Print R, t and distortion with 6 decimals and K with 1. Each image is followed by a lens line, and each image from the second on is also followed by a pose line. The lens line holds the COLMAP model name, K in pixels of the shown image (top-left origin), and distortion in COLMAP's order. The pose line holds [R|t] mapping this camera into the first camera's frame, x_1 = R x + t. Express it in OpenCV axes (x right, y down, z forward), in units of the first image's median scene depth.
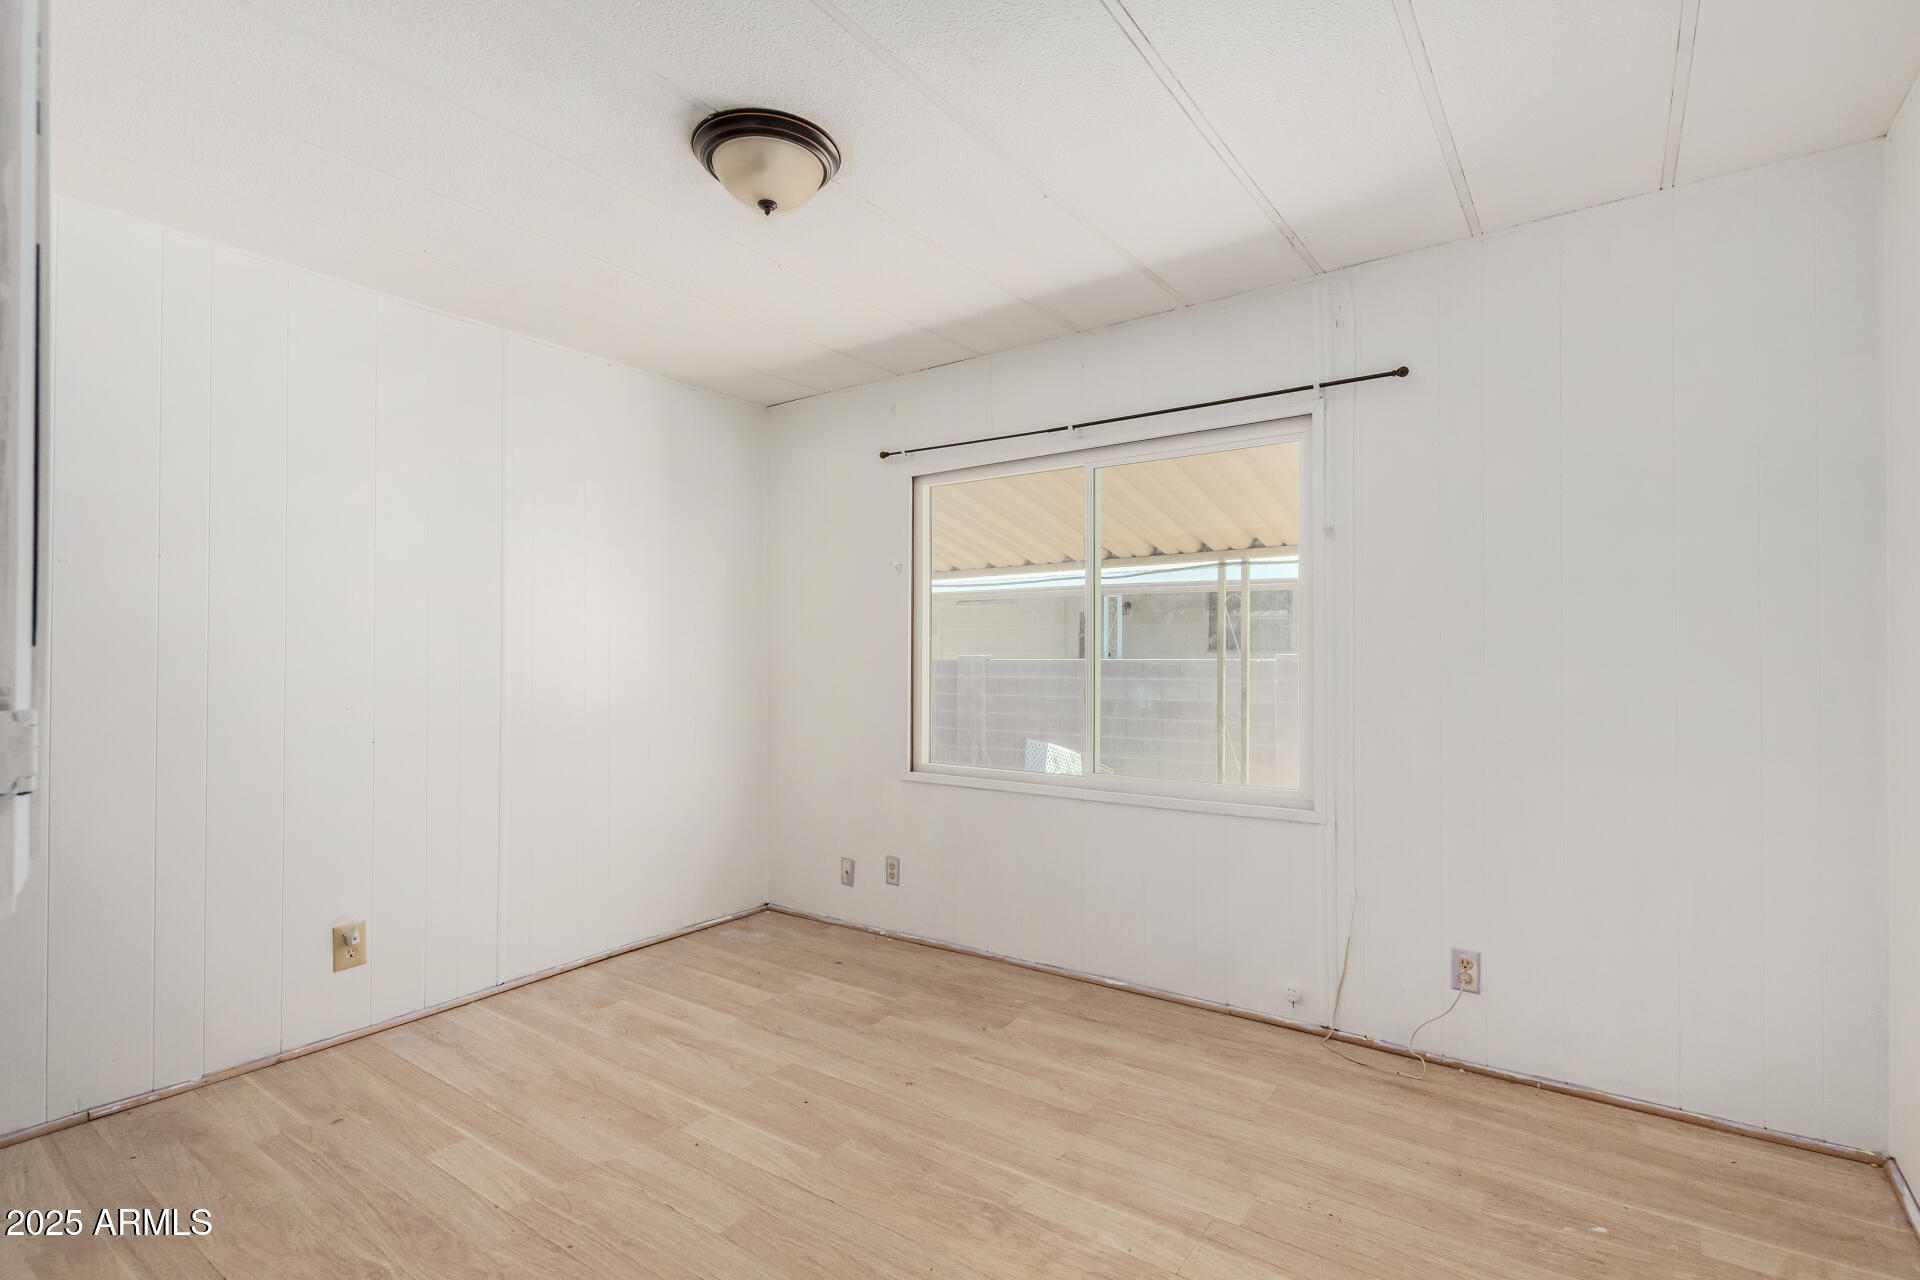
lens RADIAL K [[903.5, 0, 961.9], [0, 903.5, 644.6], [0, 0, 1]] dist [0.003370, -0.000854]
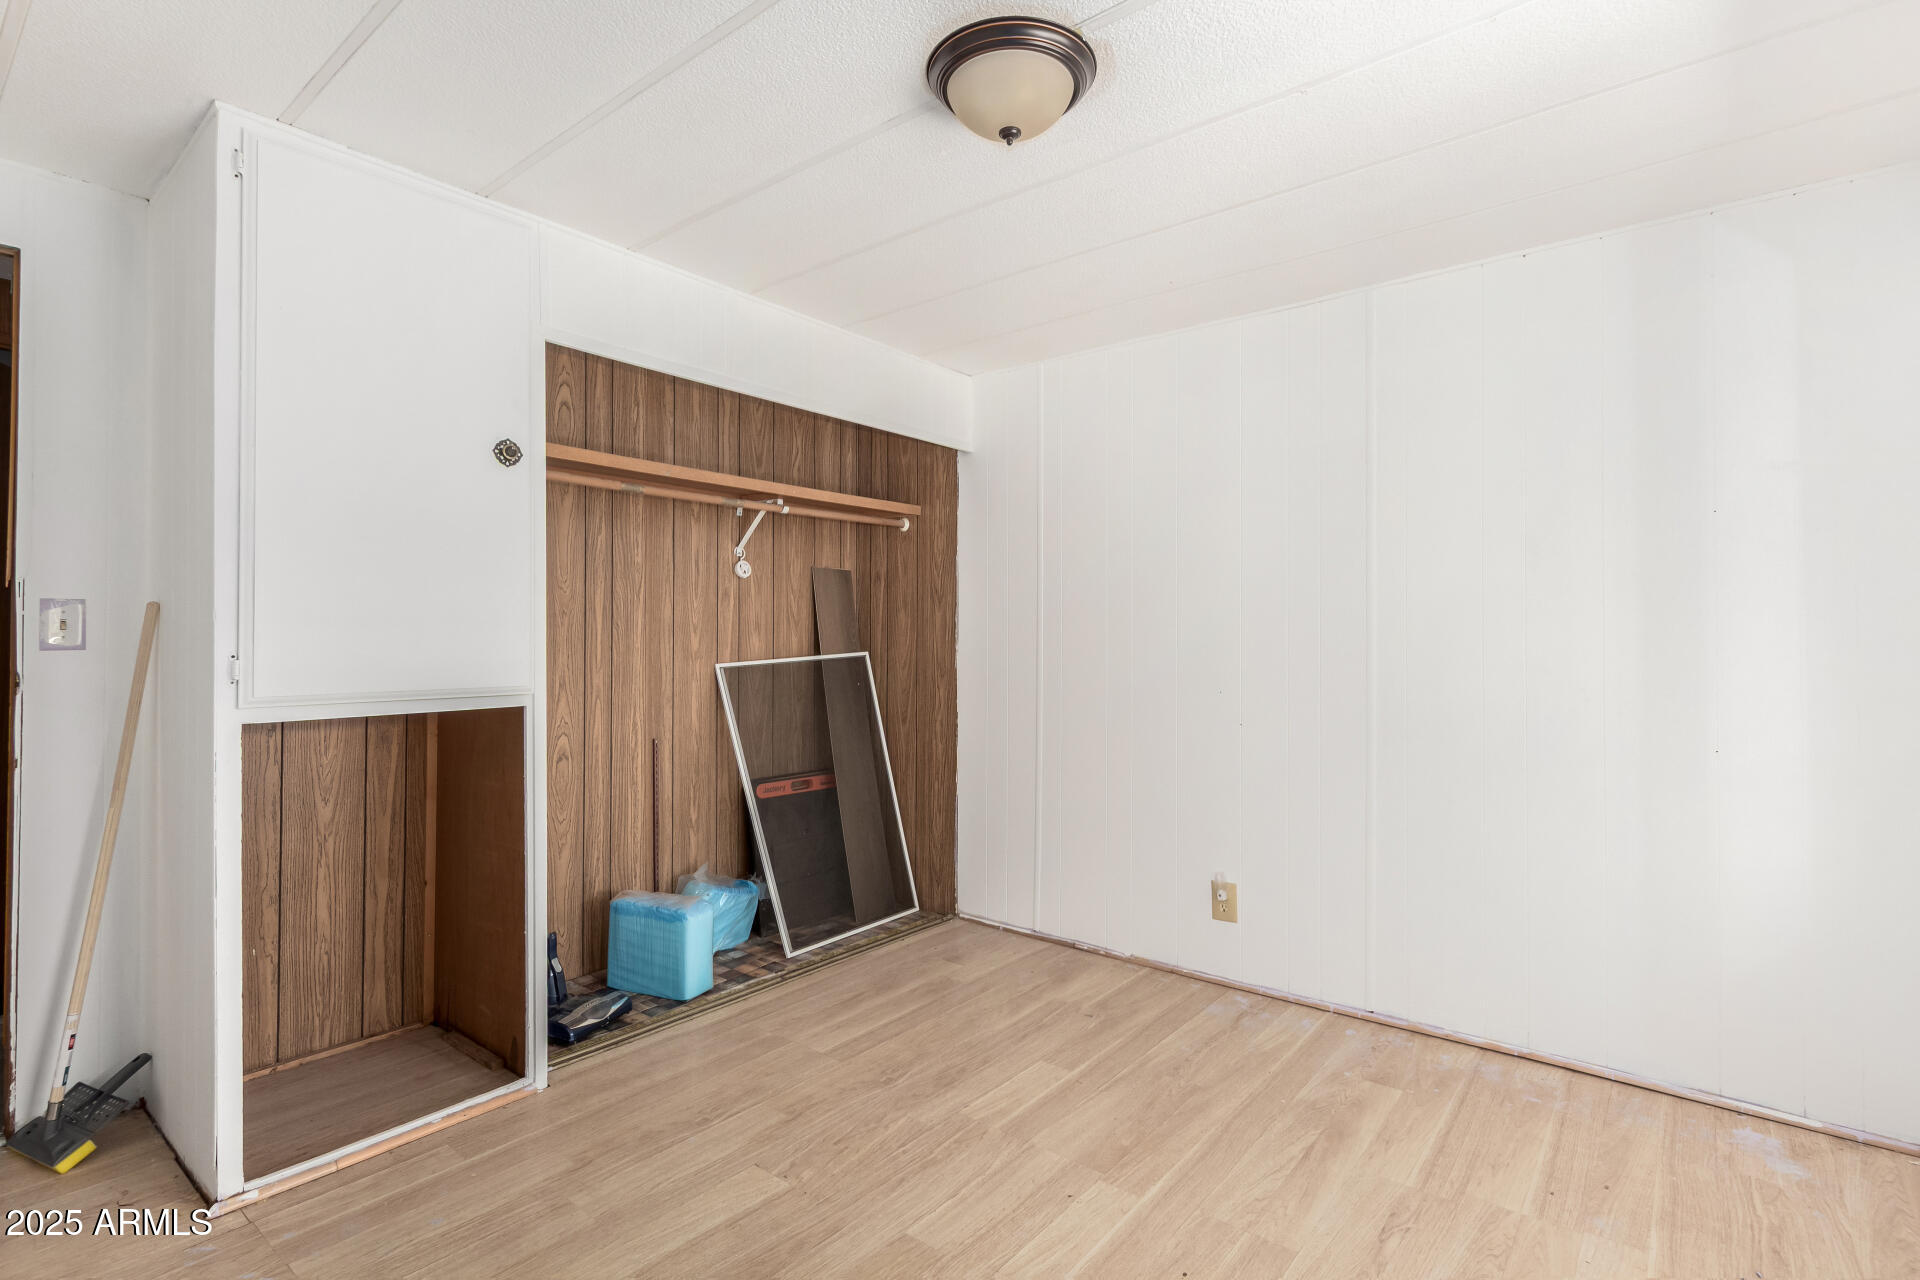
lens RADIAL K [[903.5, 0, 963.3], [0, 903.5, 636.5], [0, 0, 1]] dist [0.003370, -0.000854]
pose [[-0.056196, 0.005026, -0.998407, 0.479371], [0.010042, 0.999940, 0.004469, -0.011803], [0.998369, -0.009775, -0.056243, 0.736762]]
